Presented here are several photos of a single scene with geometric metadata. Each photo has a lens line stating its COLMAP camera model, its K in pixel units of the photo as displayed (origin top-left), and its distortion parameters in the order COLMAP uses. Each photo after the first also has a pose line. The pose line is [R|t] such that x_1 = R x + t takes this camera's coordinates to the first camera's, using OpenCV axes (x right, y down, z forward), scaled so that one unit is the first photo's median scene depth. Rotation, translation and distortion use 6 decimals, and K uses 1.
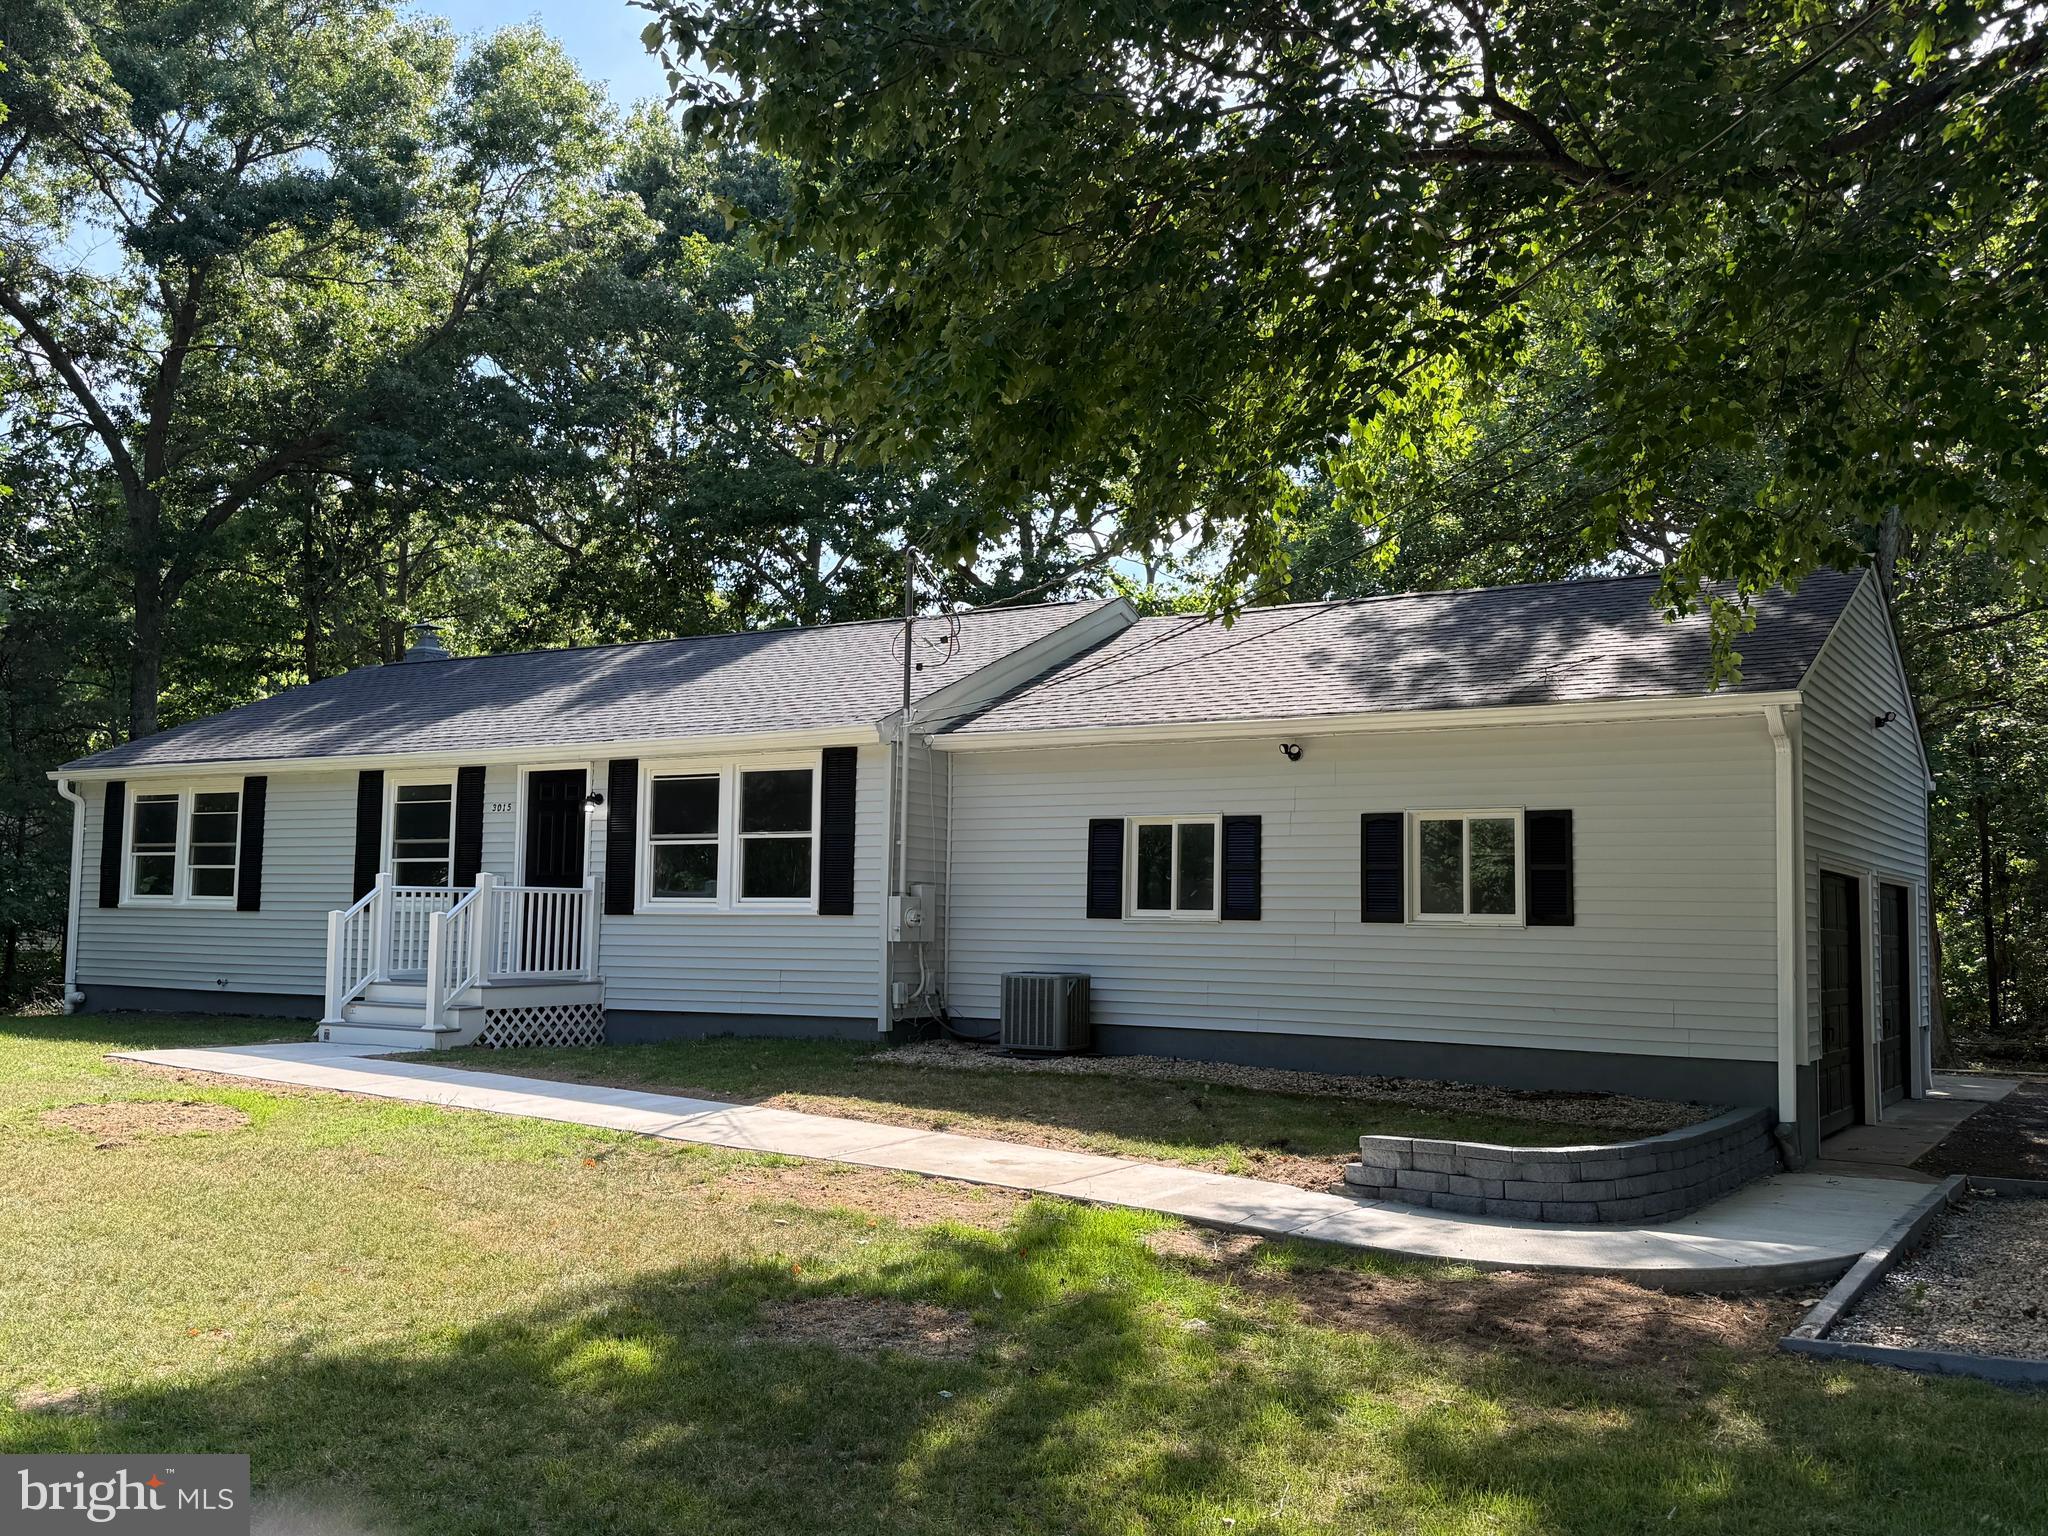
lens RADIAL K [[1862.7, 0, 1023.3], [0, 1862.7, 769.1], [0, 0, 1]] dist [0.056235, 0.000000]
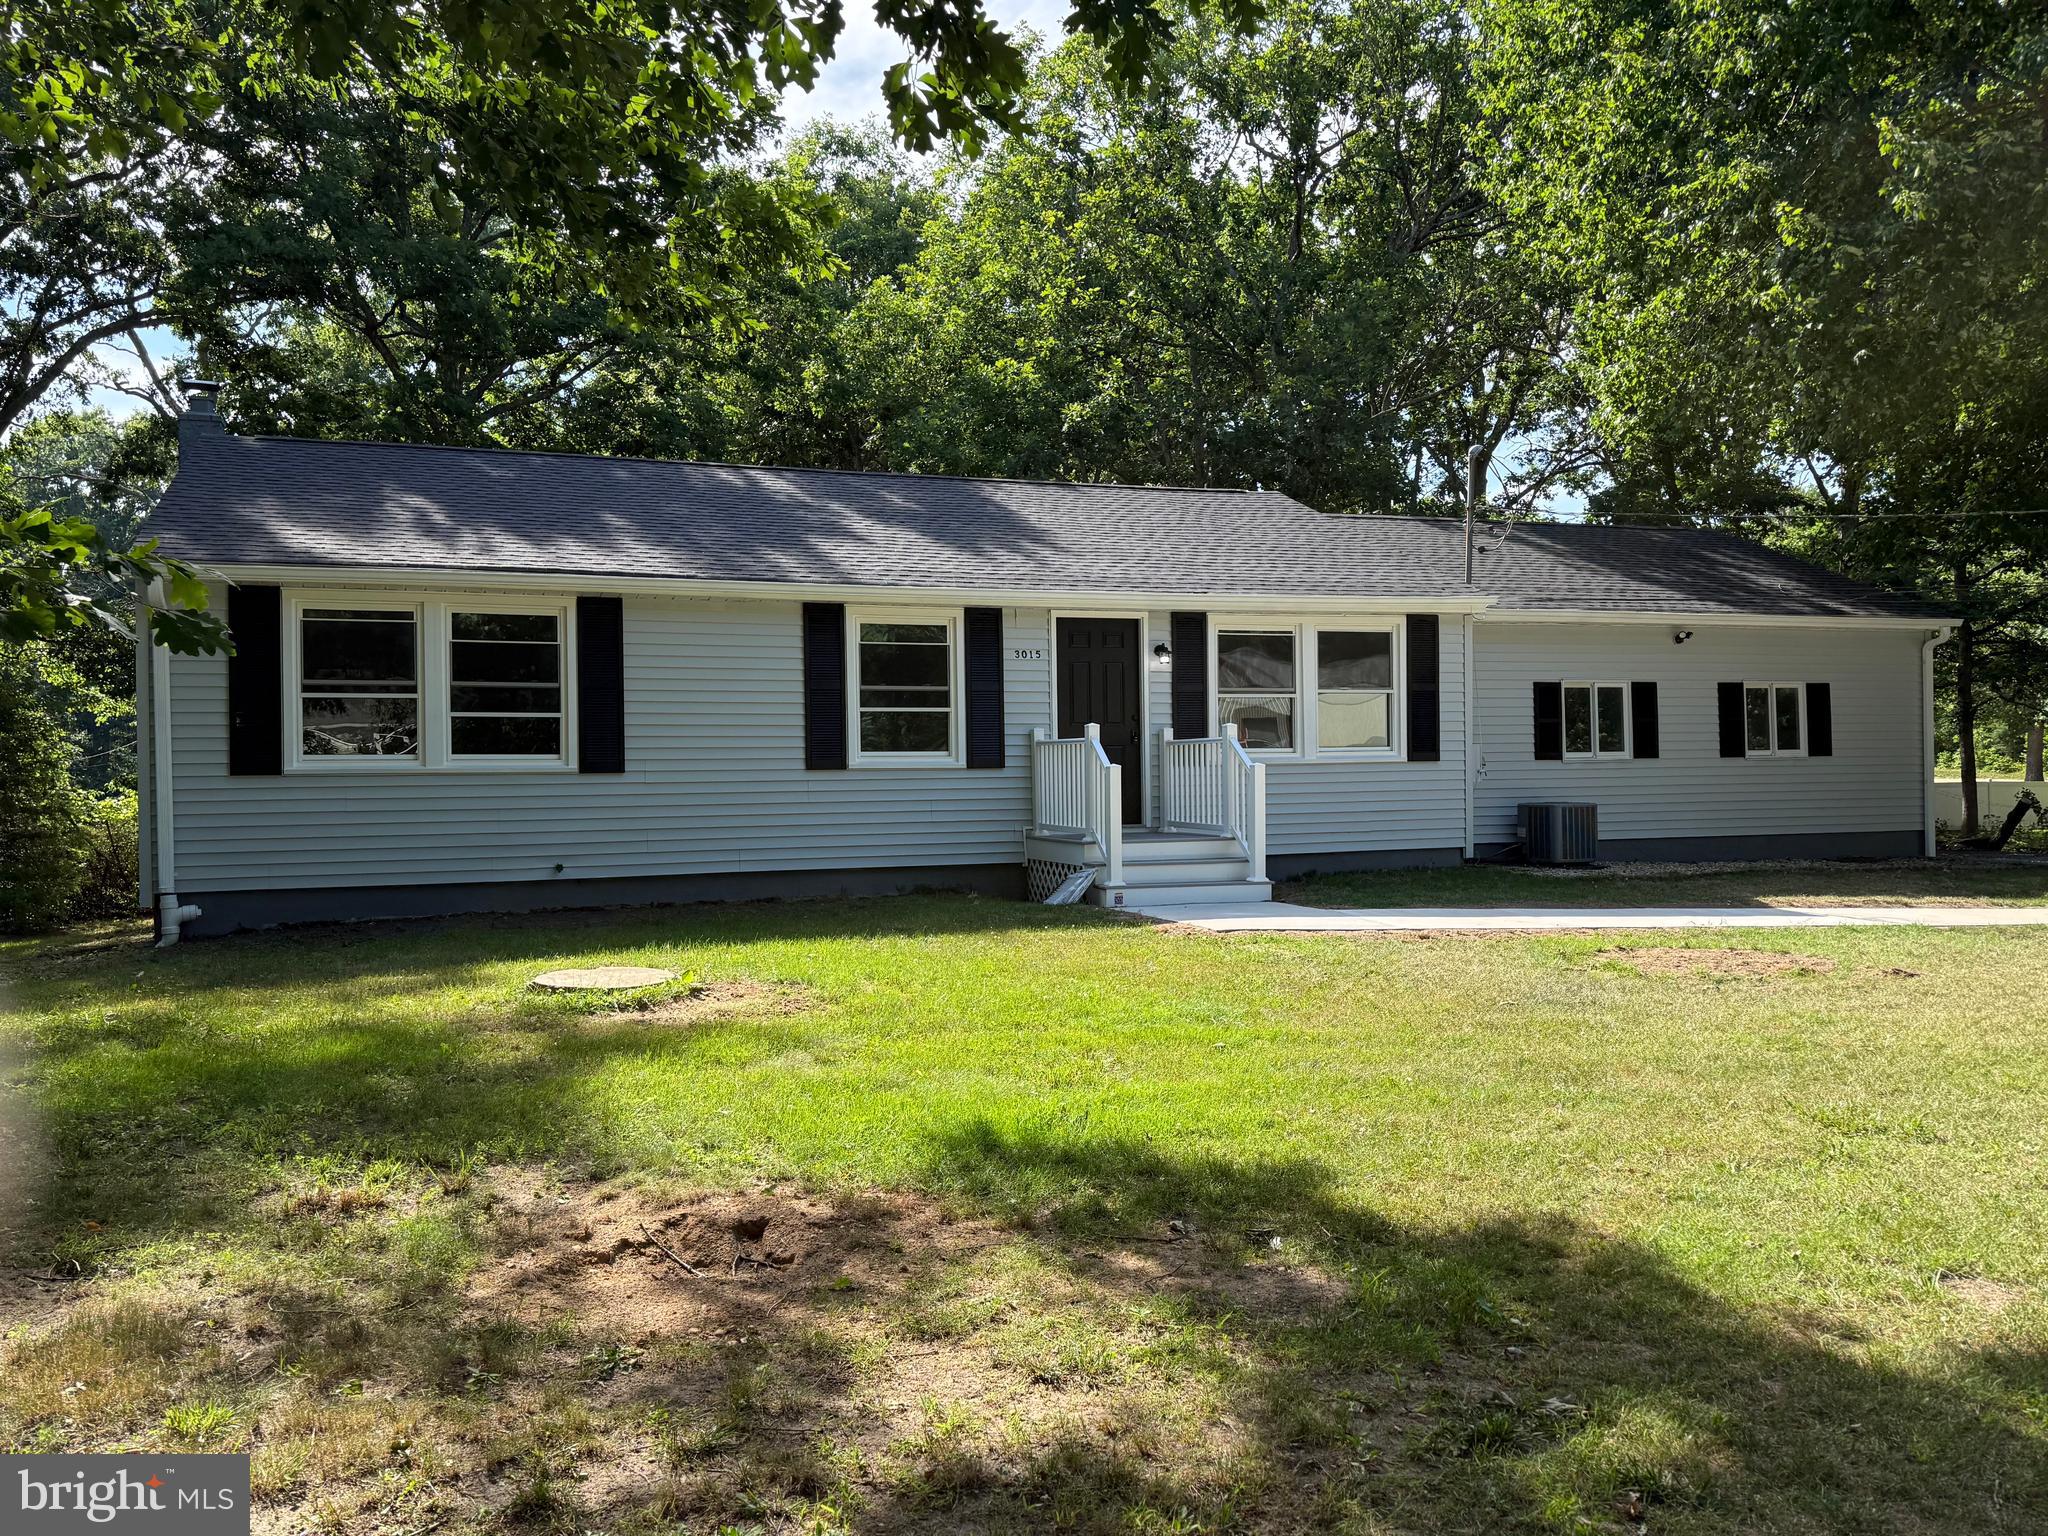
lens RADIAL K [[1598.8, 0, 1023.6], [0, 1598.8, 764.7], [0, 0, 1]] dist [0.100546, 0.000268]
pose [[0.622059, -0.019349, 0.782732, -0.928851], [-0.042541, 0.997383, 0.058463, 0.029782], [-0.781814, -0.069666, 0.619607, 0.523620]]
